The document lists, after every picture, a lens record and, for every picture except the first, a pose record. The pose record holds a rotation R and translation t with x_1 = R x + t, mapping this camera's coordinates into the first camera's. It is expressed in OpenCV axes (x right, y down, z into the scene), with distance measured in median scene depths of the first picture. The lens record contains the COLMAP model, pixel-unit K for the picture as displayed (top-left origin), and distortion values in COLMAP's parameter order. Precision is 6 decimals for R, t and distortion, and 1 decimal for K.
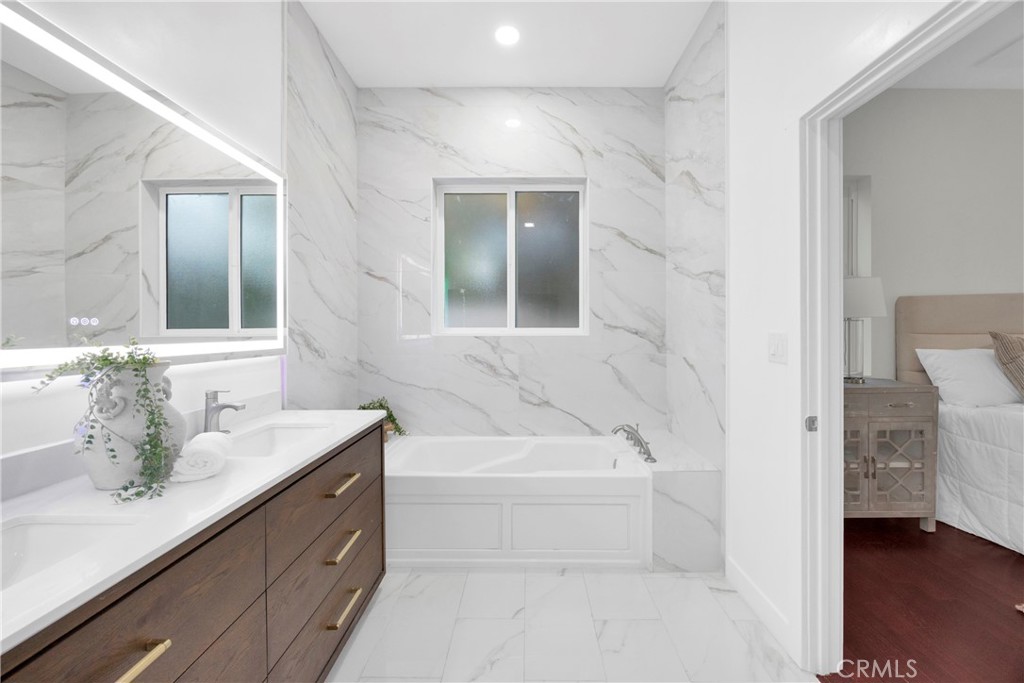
lens RADIAL K [[398.0, 0, 521.7], [0, 398.0, 330.2], [0, 0, 1]] dist [0.001856, 0.000137]
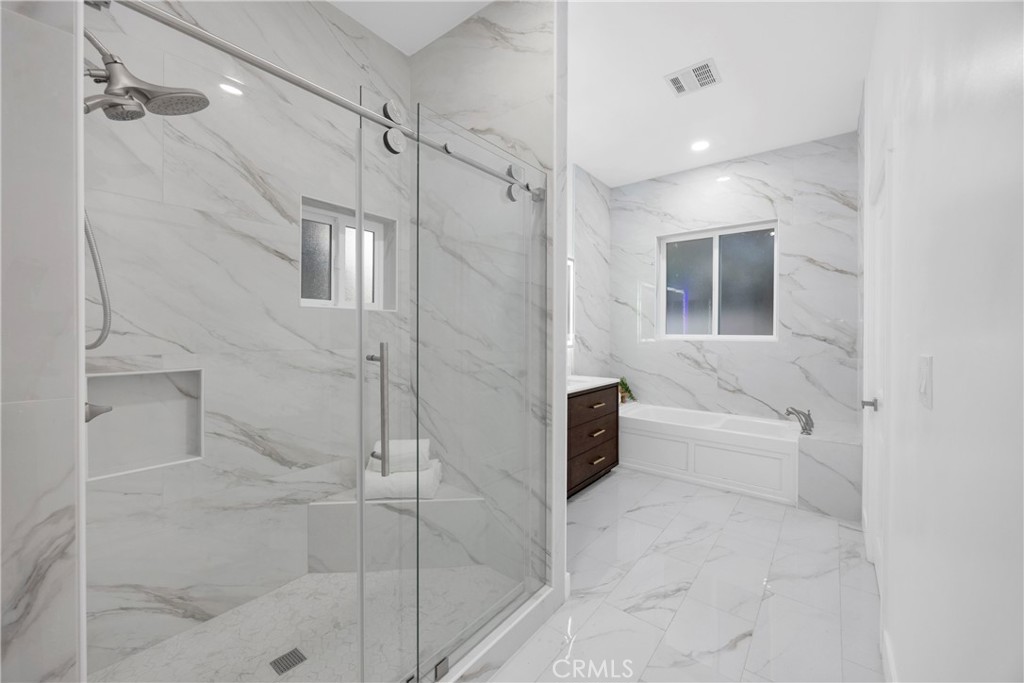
lens RADIAL K [[398.0, 0, 515.1], [0, 398.0, 337.1], [0, 0, 1]] dist [0.001856, 0.000137]
pose [[0.788806, 0.012393, -0.614517, 0.290932], [-0.005518, 0.999899, 0.013082, -0.013150], [0.614617, -0.006928, 0.788795, -0.539877]]
